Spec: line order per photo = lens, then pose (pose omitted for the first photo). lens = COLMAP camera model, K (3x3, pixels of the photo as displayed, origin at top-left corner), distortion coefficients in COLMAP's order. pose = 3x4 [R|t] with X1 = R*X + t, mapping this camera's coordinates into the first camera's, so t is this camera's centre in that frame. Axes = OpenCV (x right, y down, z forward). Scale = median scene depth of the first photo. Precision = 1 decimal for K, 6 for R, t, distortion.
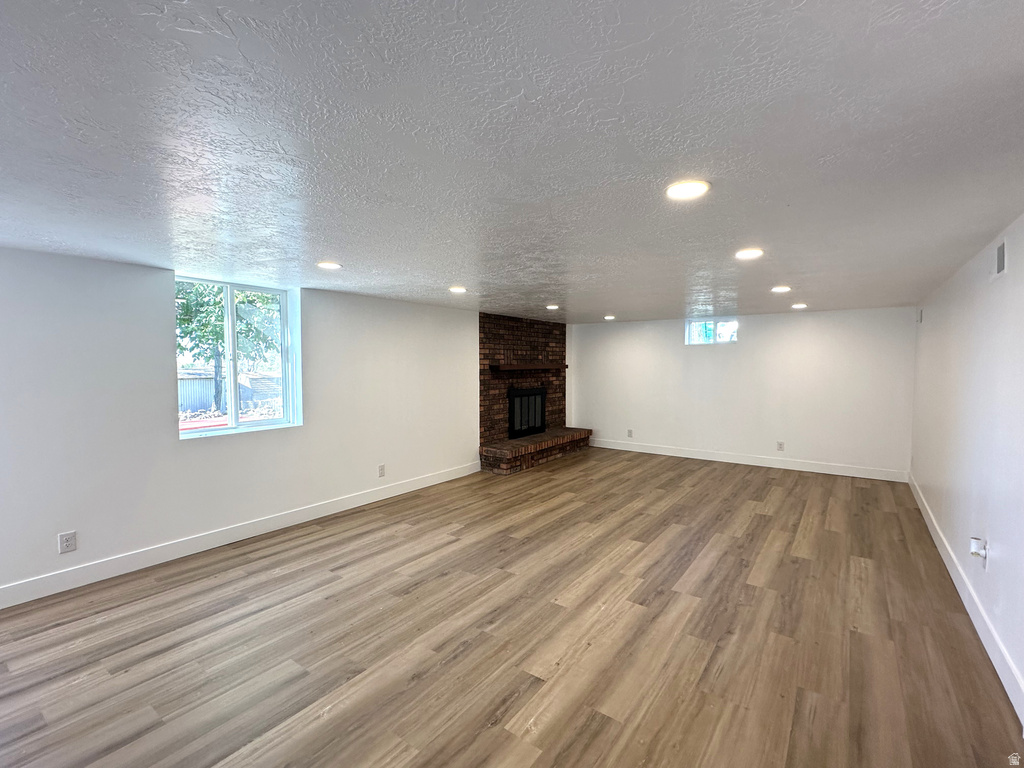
lens RADIAL K [[475.1, 0, 511.2], [0, 475.1, 380.0], [0, 0, 1]] dist [-0.001336, -0.000035]
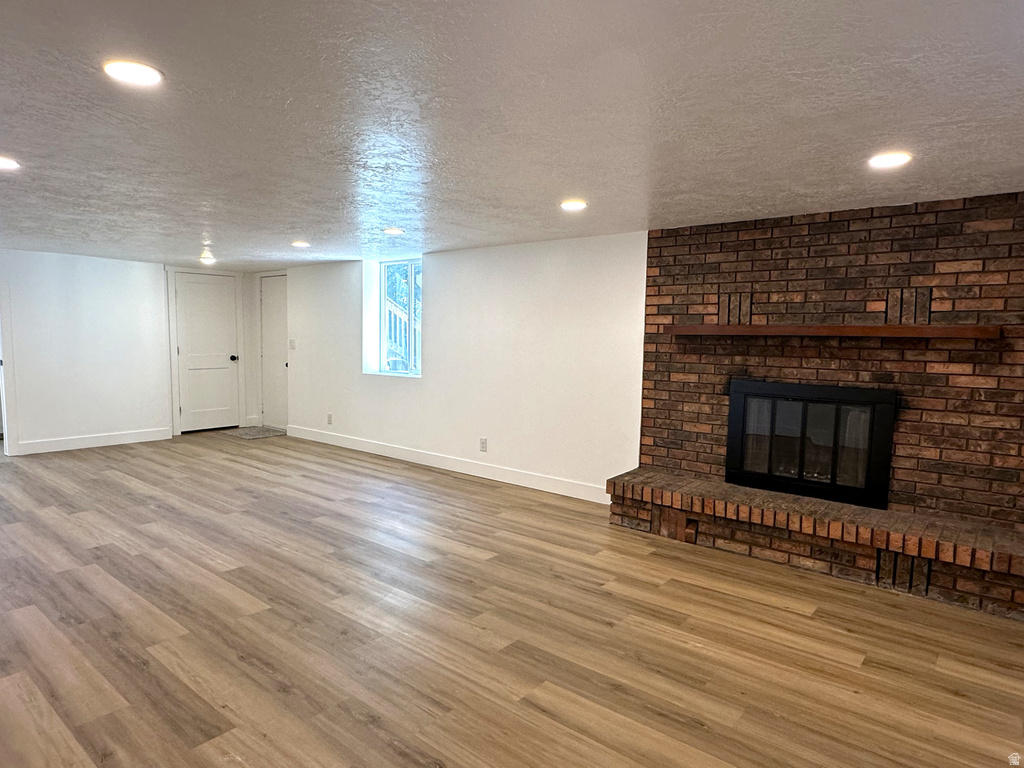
lens RADIAL K [[624.2, 0, 511.4], [0, 624.2, 389.5], [0, 0, 1]] dist [-0.002395, -0.000706]
pose [[-0.074828, 0.086077, -0.993474, 0.680447], [-0.052906, 0.994522, 0.090152, -0.014030], [0.995792, 0.059307, -0.069864, 0.887394]]
